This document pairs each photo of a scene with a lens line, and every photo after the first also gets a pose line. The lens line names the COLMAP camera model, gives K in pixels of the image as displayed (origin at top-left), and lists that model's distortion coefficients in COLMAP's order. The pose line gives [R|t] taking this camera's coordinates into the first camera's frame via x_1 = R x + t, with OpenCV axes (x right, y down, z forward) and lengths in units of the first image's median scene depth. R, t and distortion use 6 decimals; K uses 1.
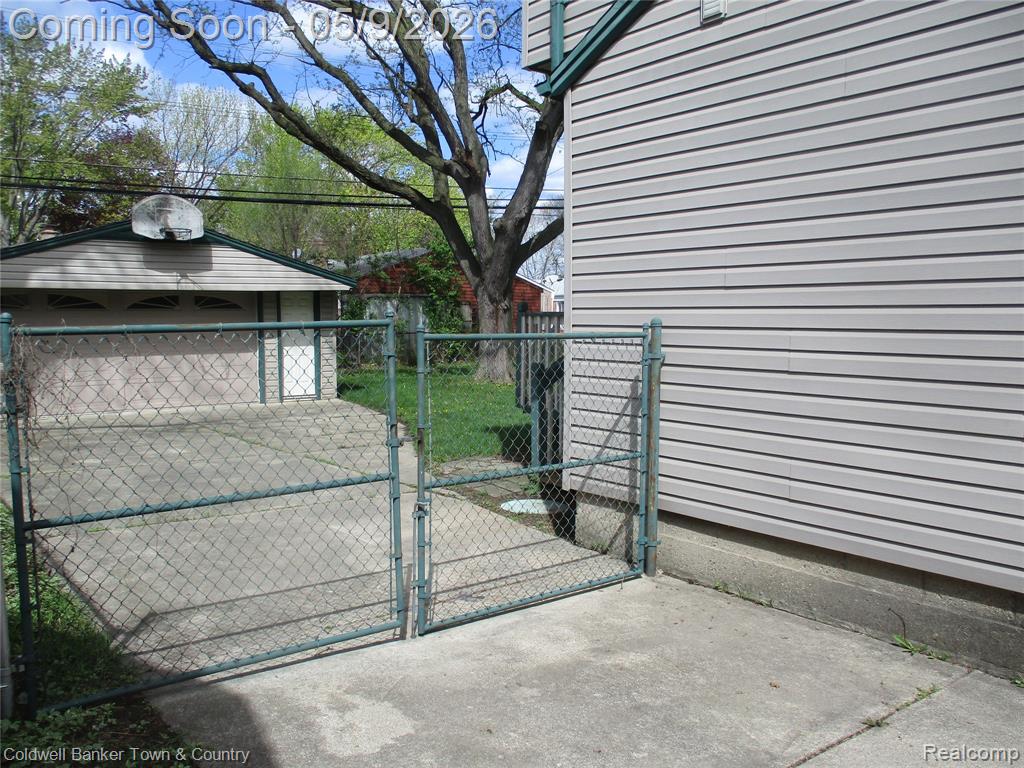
lens RADIAL K [[874.3, 0, 512.0], [0, 874.3, 384.0], [0, 0, 1]] dist [-0.013138, -0.000223]
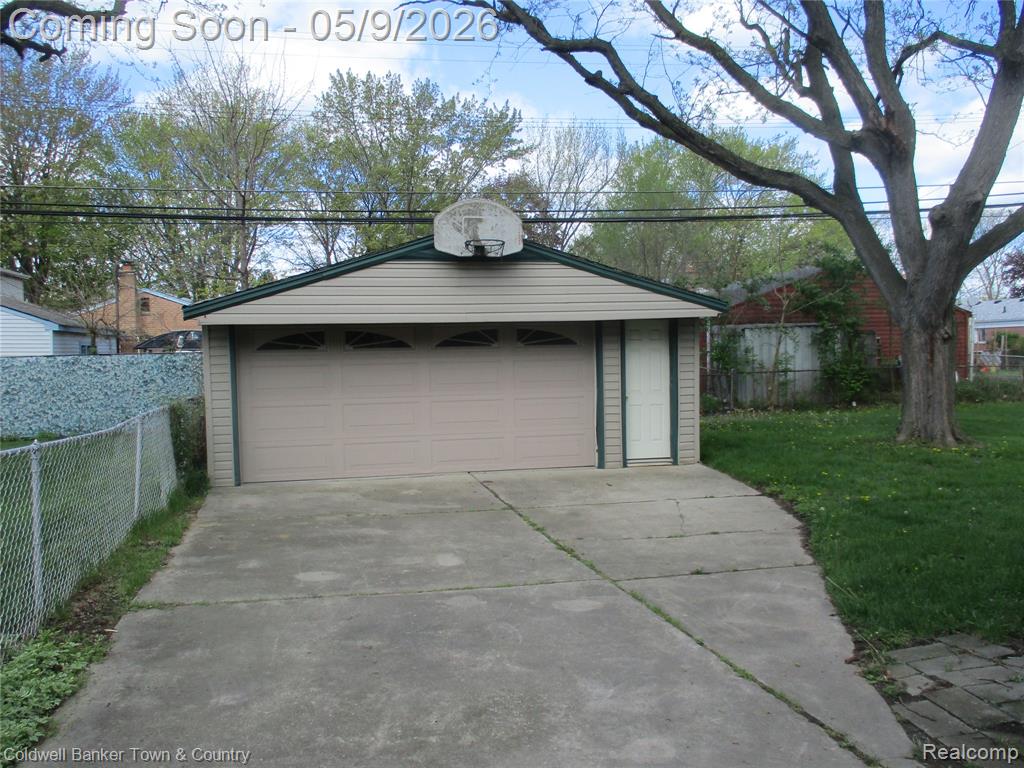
lens RADIAL K [[864.6, 0, 492.9], [0, 864.6, 383.9], [0, 0, 1]] dist [-0.036078, -0.007227]
pose [[0.902302, 0.000033, -0.431104, -0.039409], [-0.016555, 0.999265, -0.034573, -0.020121], [0.430786, 0.038332, 0.901640, 0.240643]]
